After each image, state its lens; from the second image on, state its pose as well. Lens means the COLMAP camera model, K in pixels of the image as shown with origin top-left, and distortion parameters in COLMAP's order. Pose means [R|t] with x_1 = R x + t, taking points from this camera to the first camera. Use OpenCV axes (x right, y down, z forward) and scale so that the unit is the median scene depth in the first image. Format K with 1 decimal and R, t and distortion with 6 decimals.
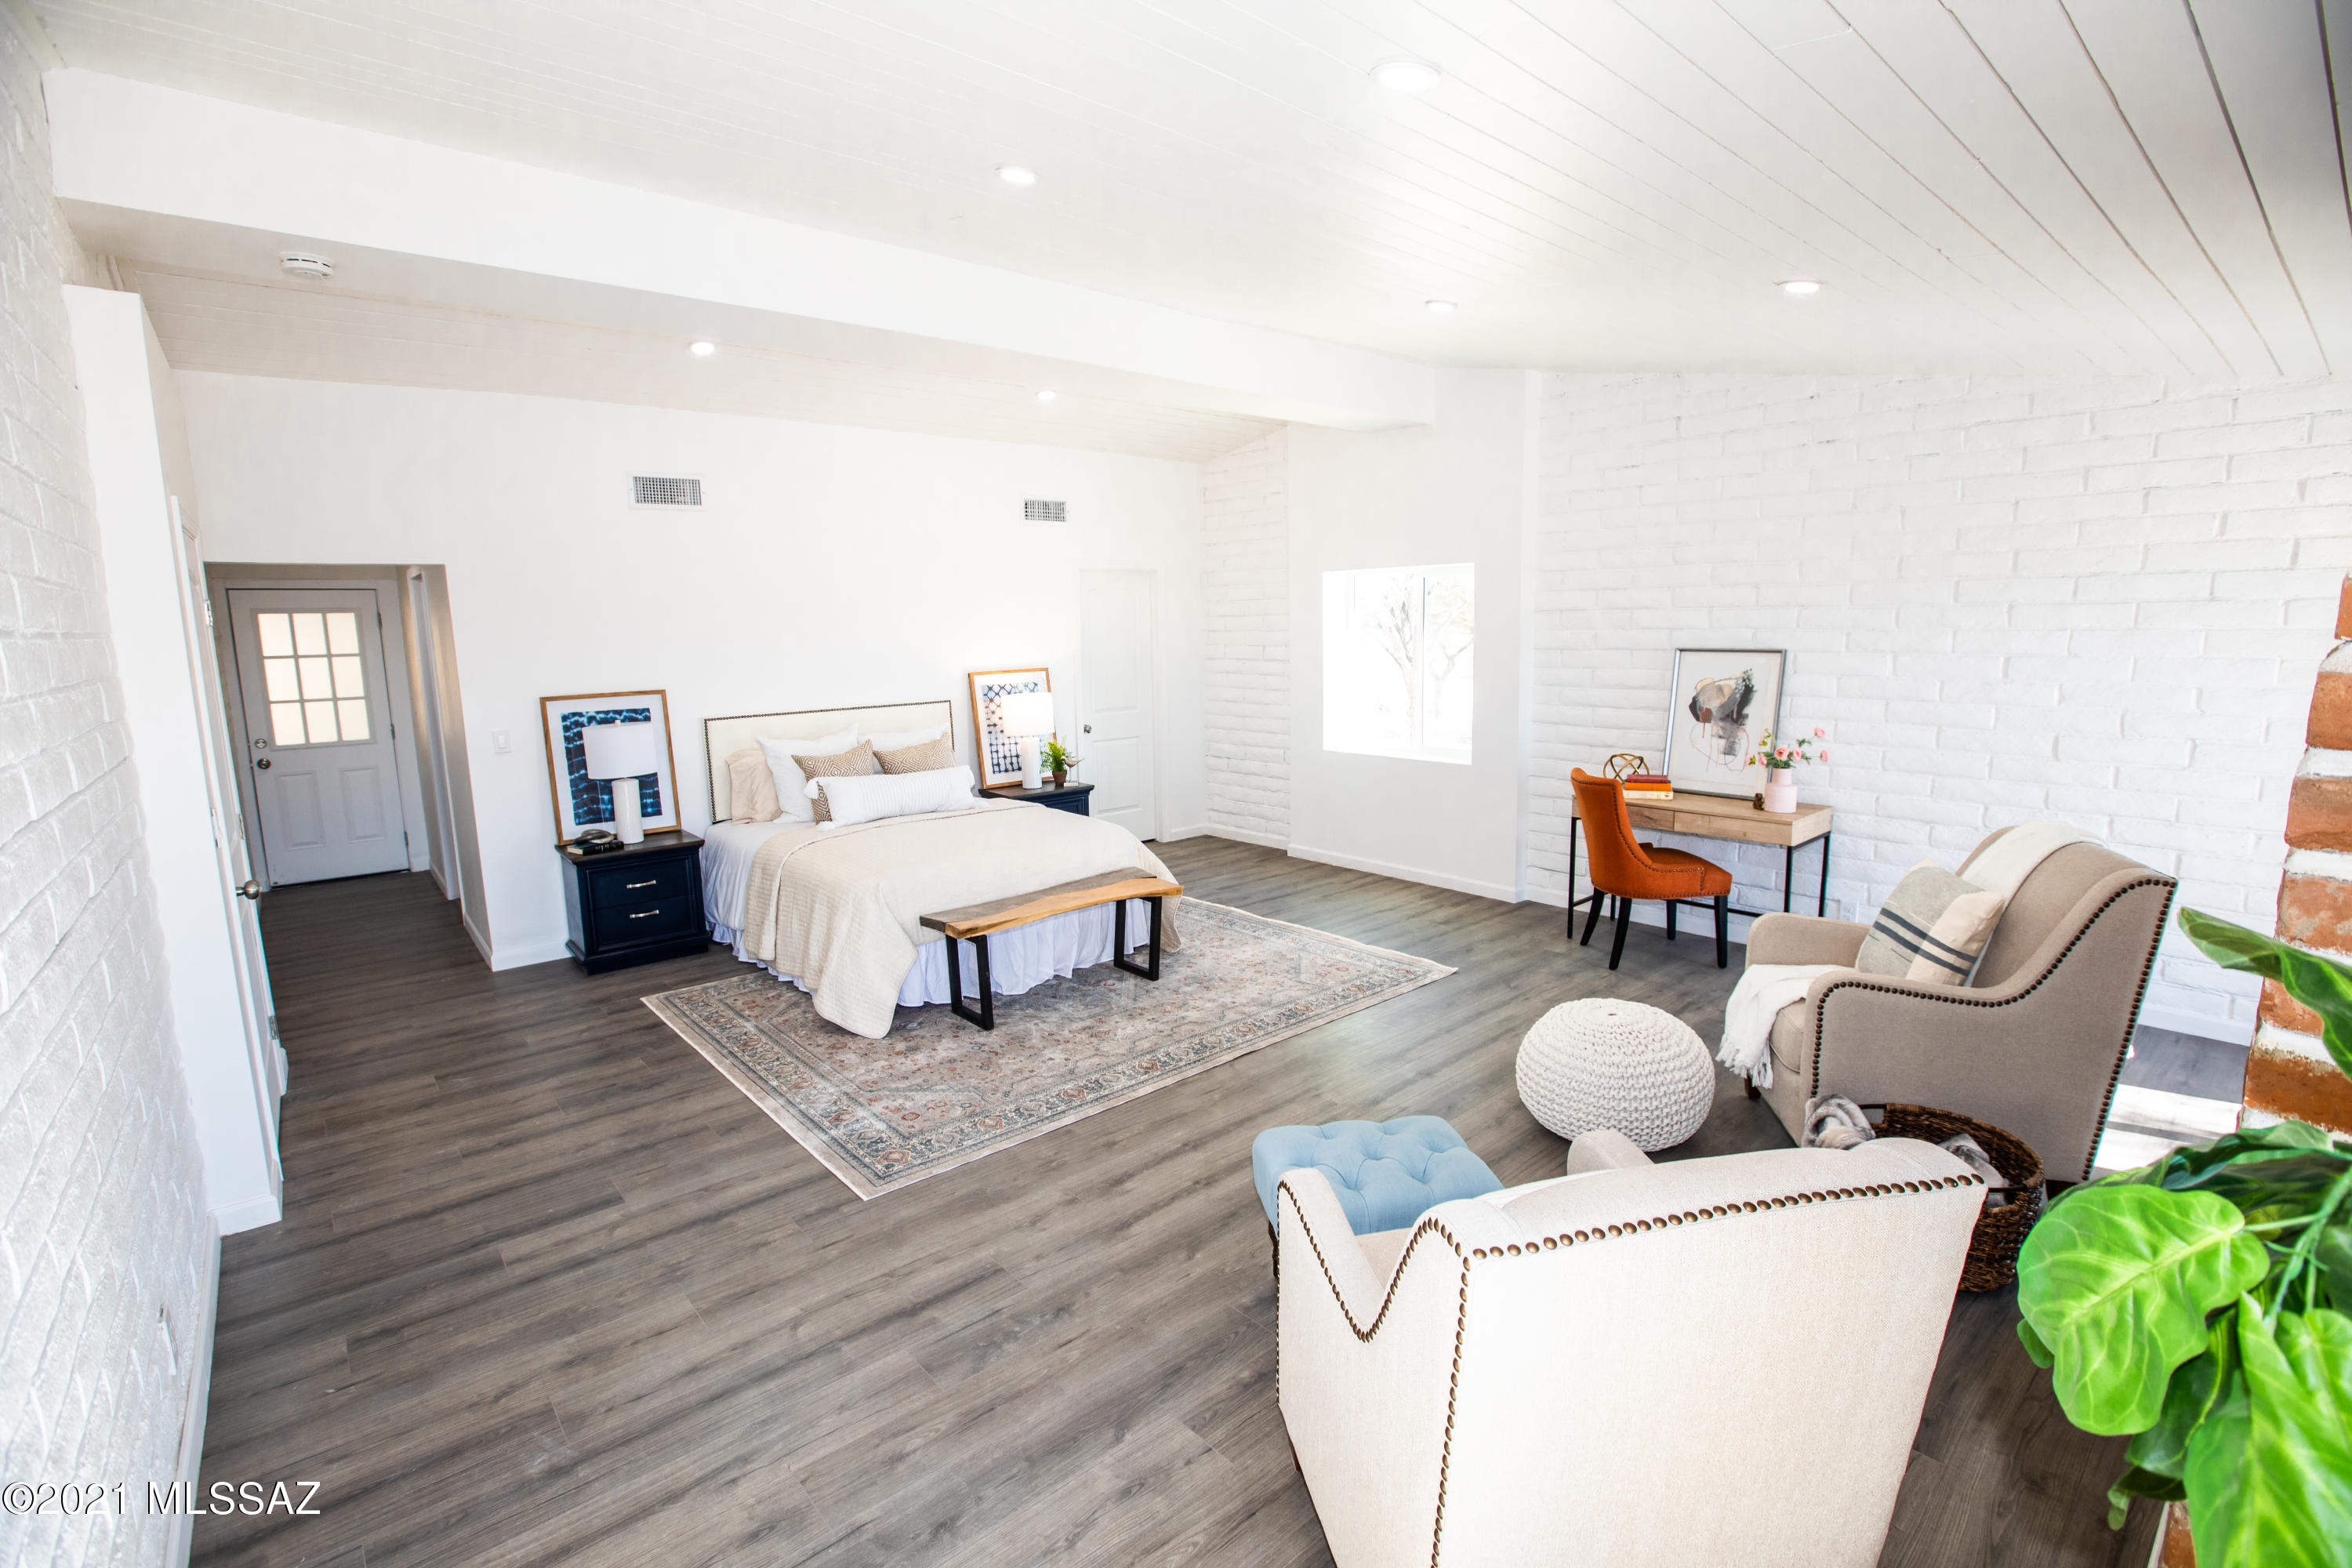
lens RADIAL K [[1071.6, 0, 1174.0], [0, 1071.6, 782.6], [0, 0, 1]] dist [-0.052648, 0.020859]
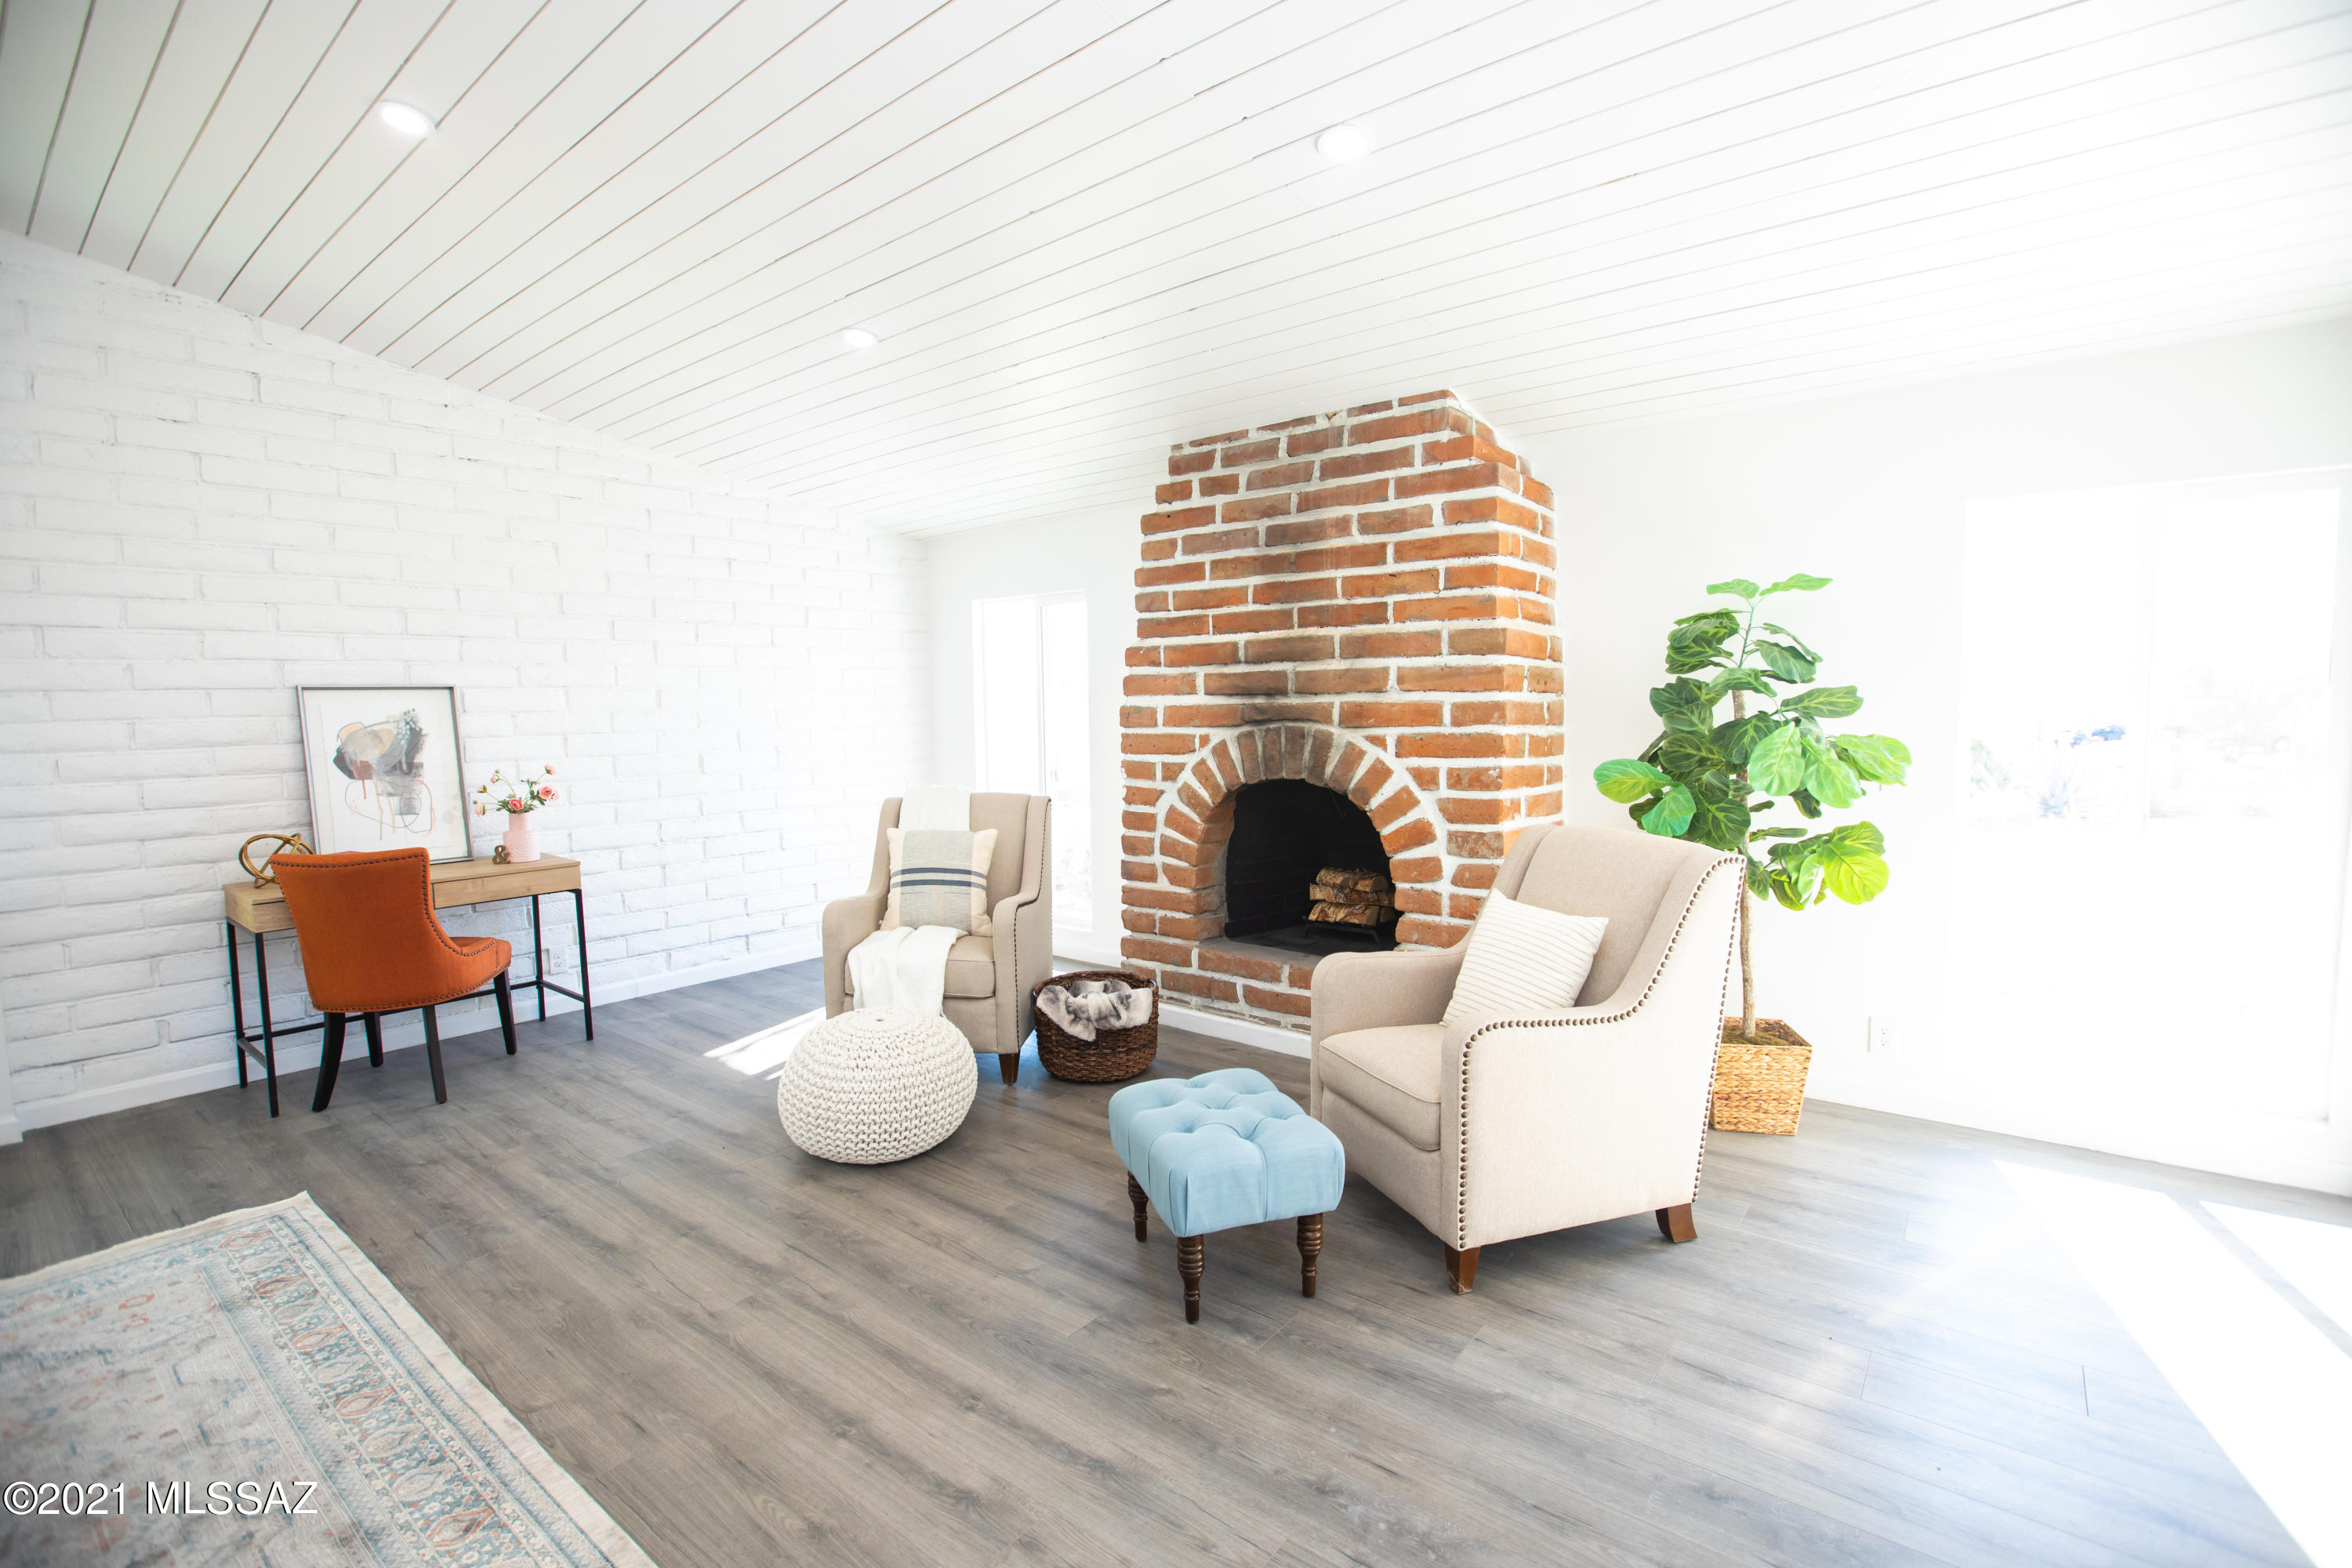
lens RADIAL K [[1071.6, 0, 1174.0], [0, 1071.6, 782.6], [0, 0, 1]] dist [-0.052648, 0.020859]
pose [[-0.180466, -0.053217, 0.982141, -0.389839], [0.166797, 0.982417, 0.083881, -0.020621], [-0.969335, 0.178956, -0.168416, 0.585824]]
